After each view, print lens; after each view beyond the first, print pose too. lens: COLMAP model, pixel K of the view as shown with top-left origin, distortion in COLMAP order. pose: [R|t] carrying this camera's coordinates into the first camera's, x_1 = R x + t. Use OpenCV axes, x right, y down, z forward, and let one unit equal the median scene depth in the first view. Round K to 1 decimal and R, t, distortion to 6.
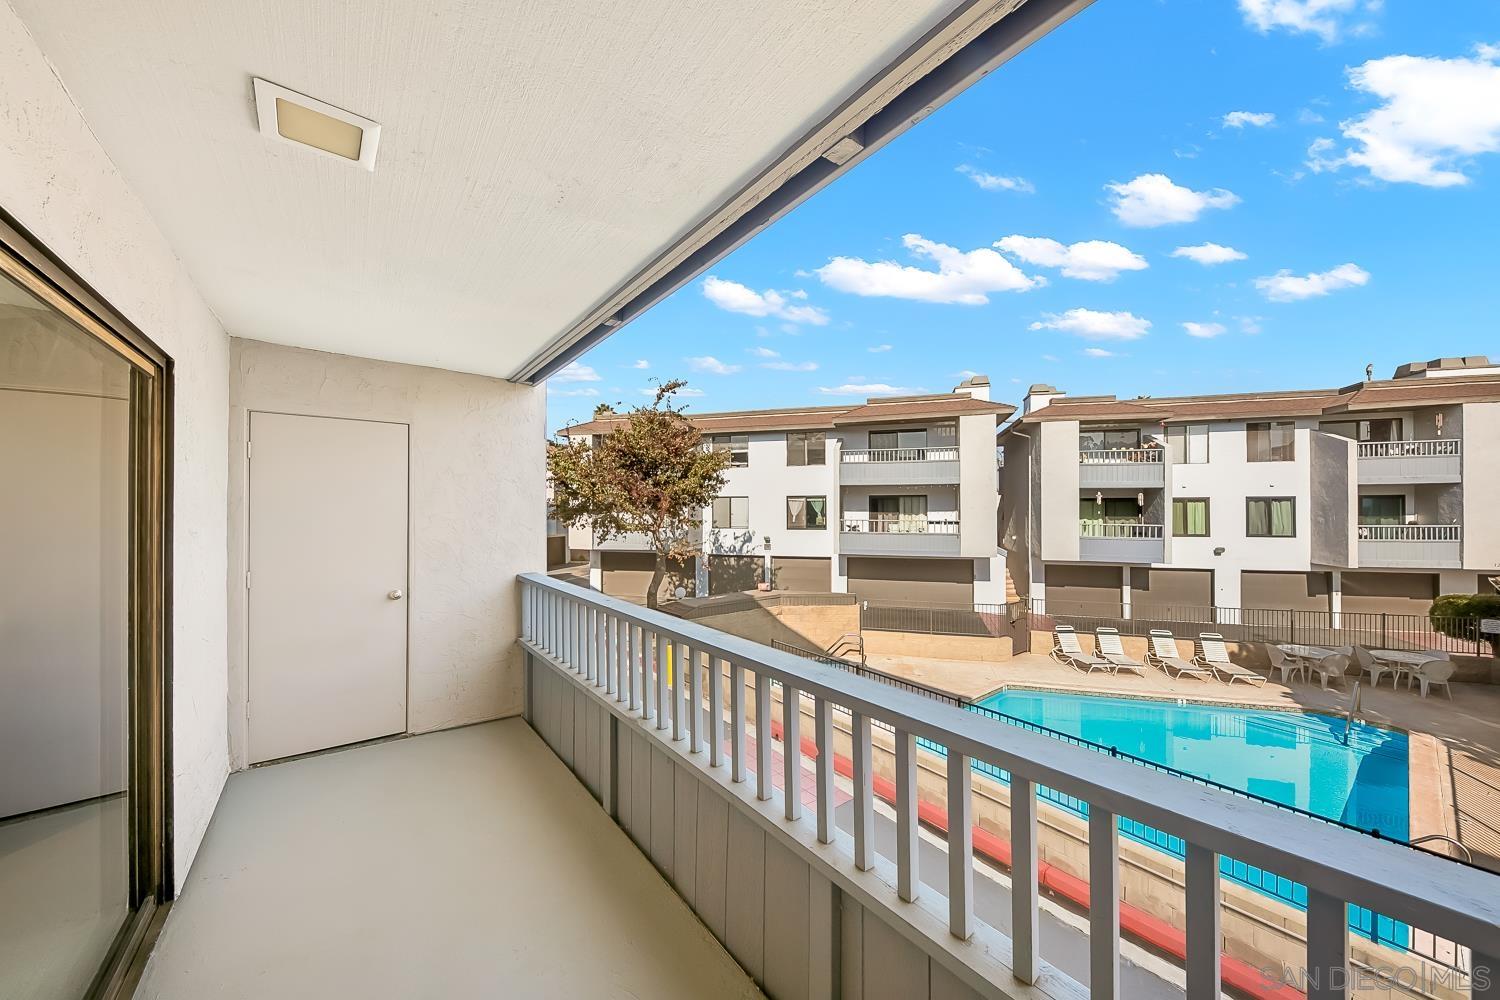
lens RADIAL K [[524.5, 0, 742.0], [0, 524.5, 486.5], [0, 0, 1]] dist [0.009513, -0.001135]
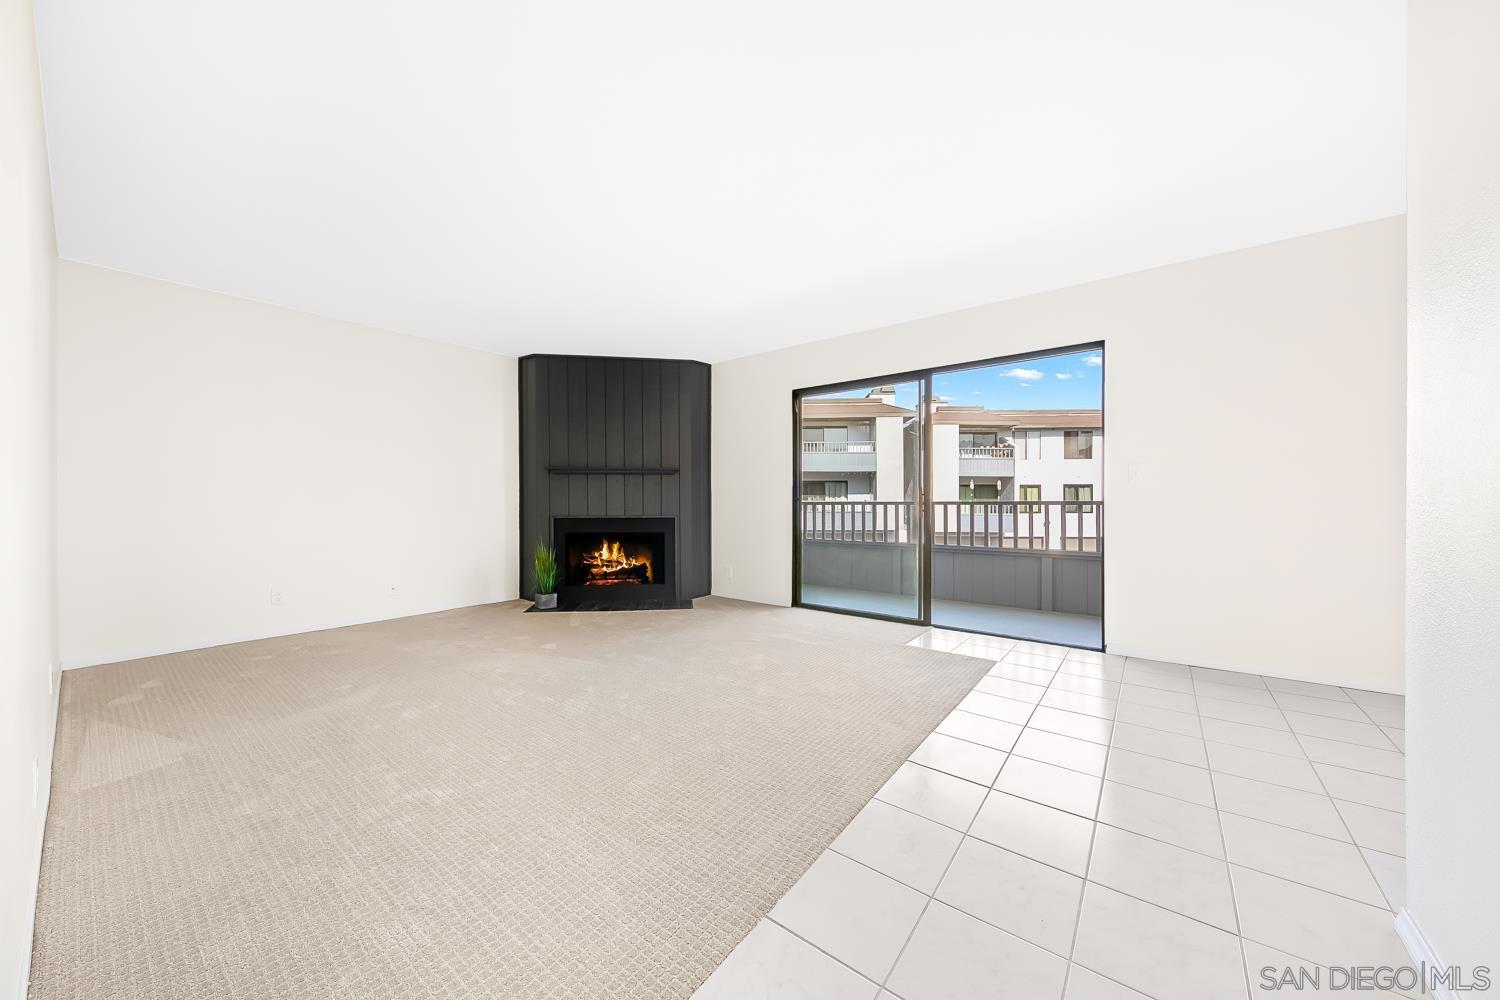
lens RADIAL K [[524.5, 0, 735.4], [0, 524.5, 479.9], [0, 0, 1]] dist [0.009513, -0.001135]
pose [[0.970363, 0.012600, 0.241322, -0.223968], [-0.013696, 0.999902, 0.002863, 0.016597], [-0.241263, -0.006083, 0.970441, -0.138374]]
